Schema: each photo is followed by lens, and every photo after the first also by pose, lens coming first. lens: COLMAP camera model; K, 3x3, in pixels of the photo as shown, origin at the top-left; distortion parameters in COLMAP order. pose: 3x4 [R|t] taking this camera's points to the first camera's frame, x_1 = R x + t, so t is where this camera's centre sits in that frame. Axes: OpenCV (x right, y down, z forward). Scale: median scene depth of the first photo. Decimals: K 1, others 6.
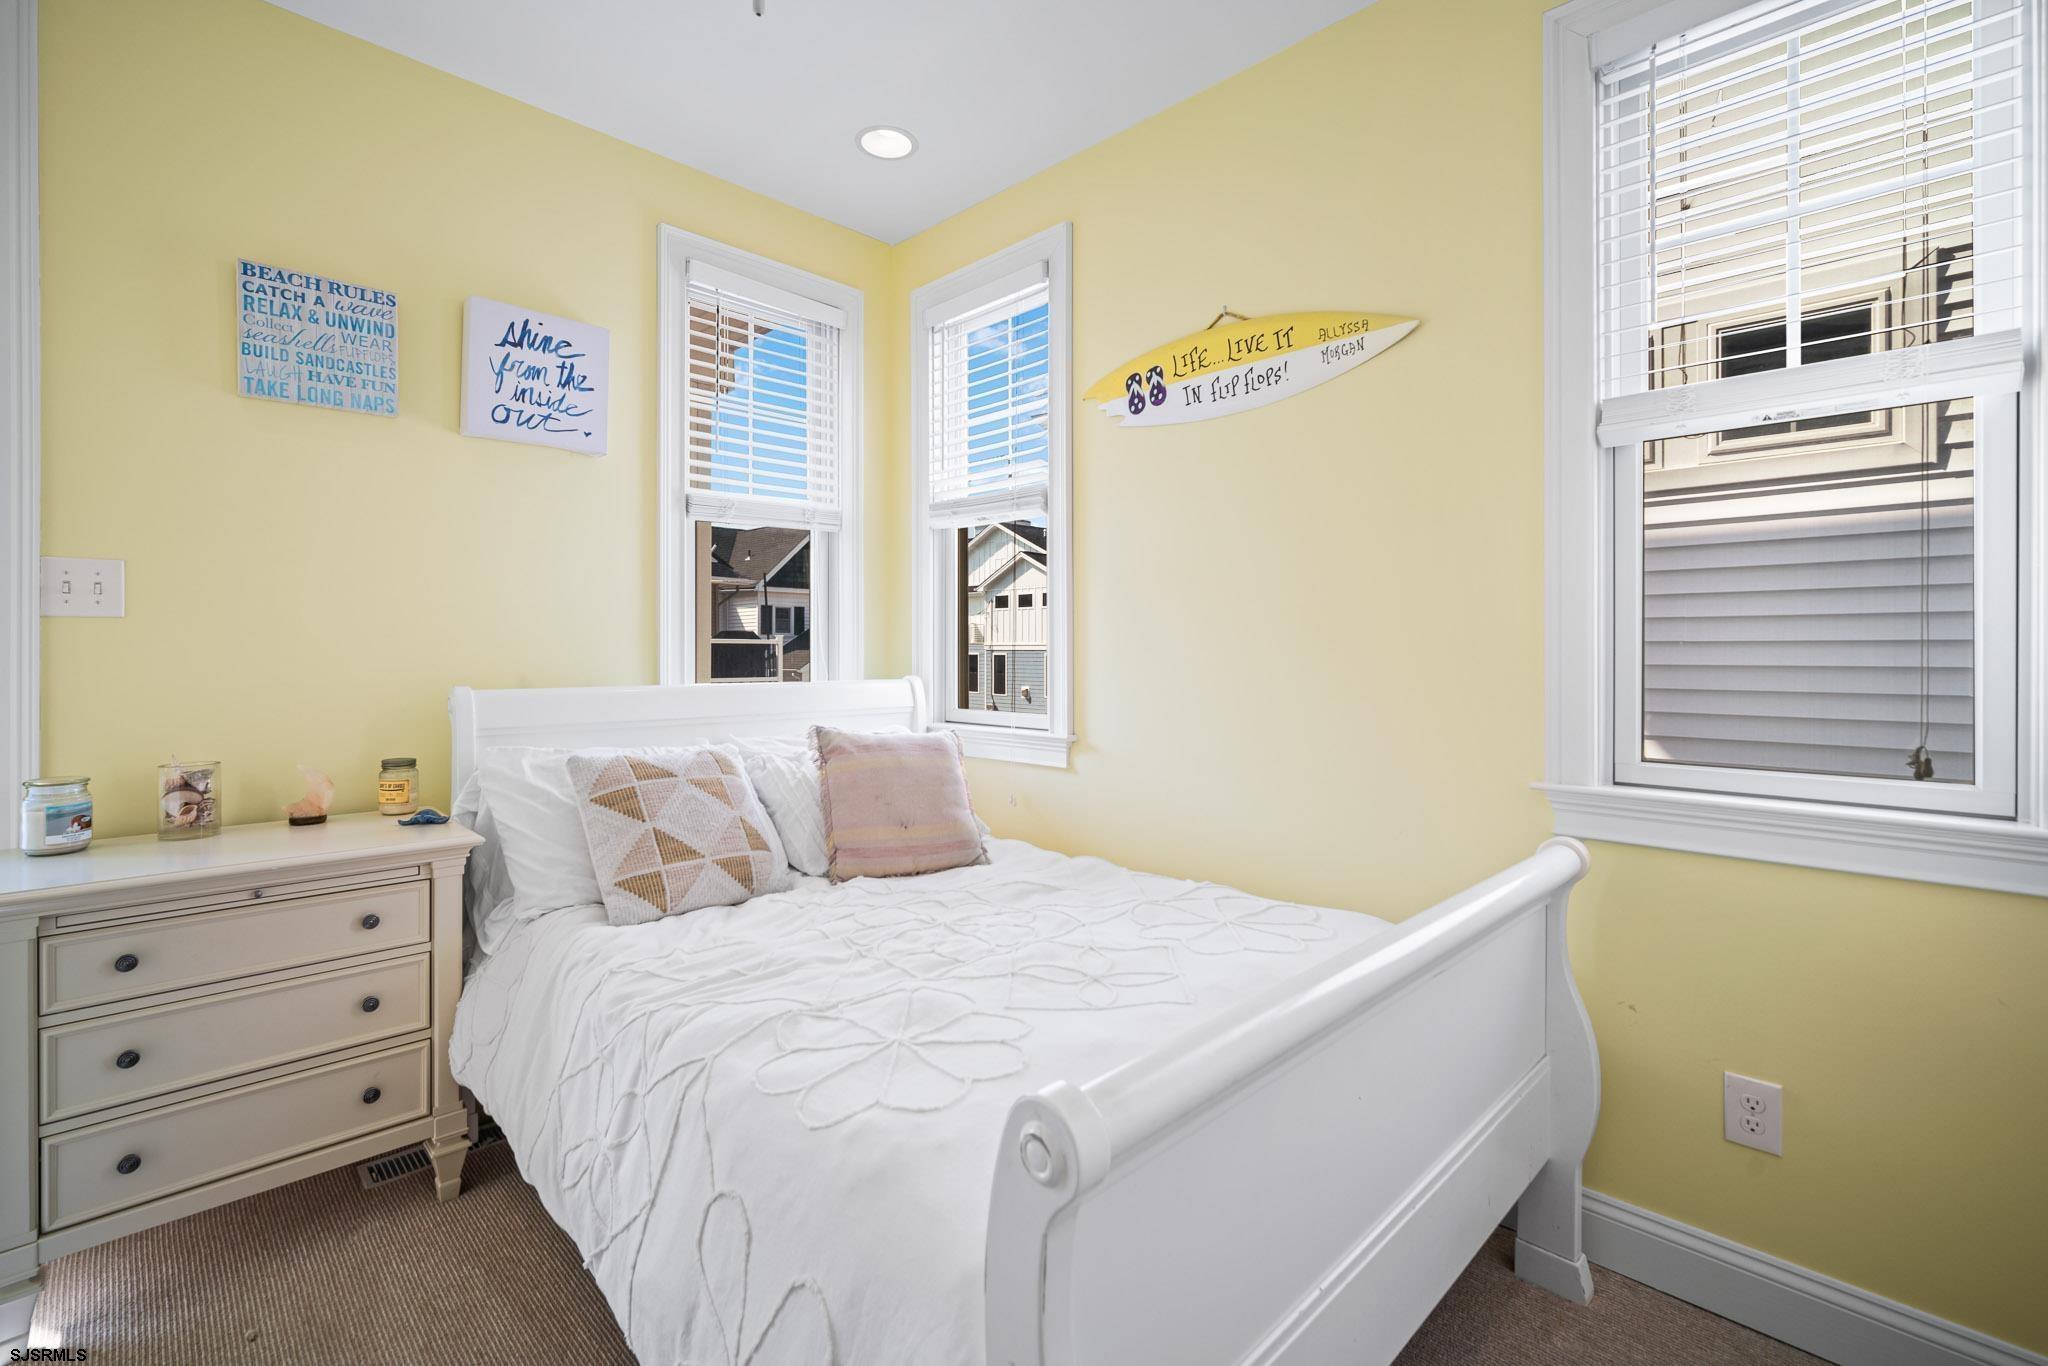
lens RADIAL K [[893.1, 0, 1020.0], [0, 893.1, 652.1], [0, 0, 1]] dist [-0.001660, 0.000018]
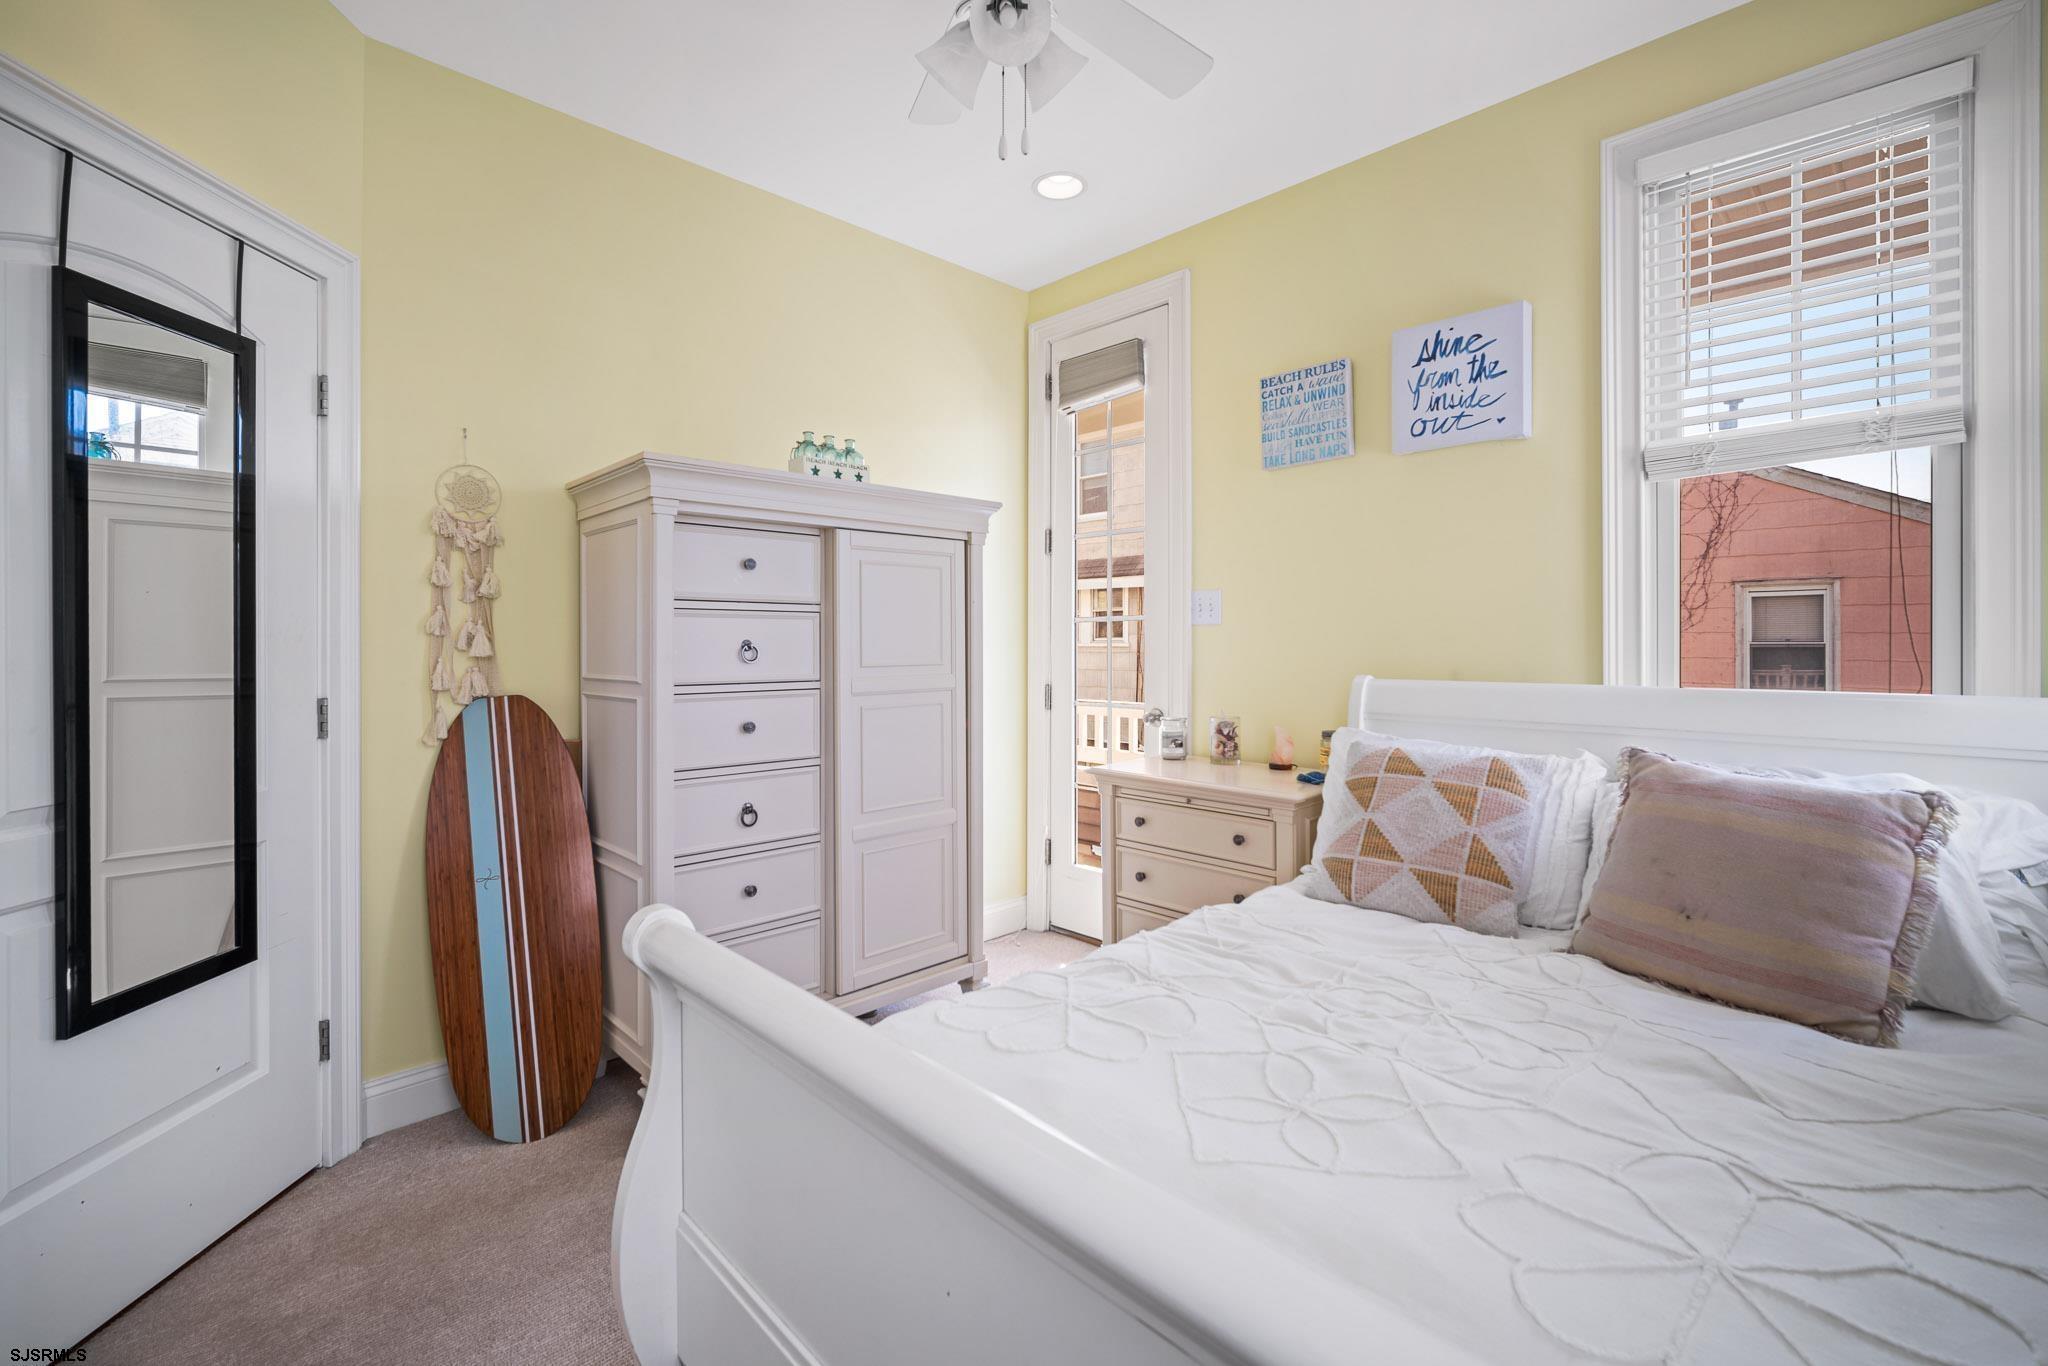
lens RADIAL K [[893.1, 0, 1020.0], [0, 893.1, 652.1], [0, 0, 1]] dist [-0.001660, 0.000018]
pose [[-0.001489, 0.004002, -0.999991, 0.514266], [-0.007200, 0.999966, 0.004012, 0.006317], [0.999973, 0.007206, -0.001461, 0.519977]]
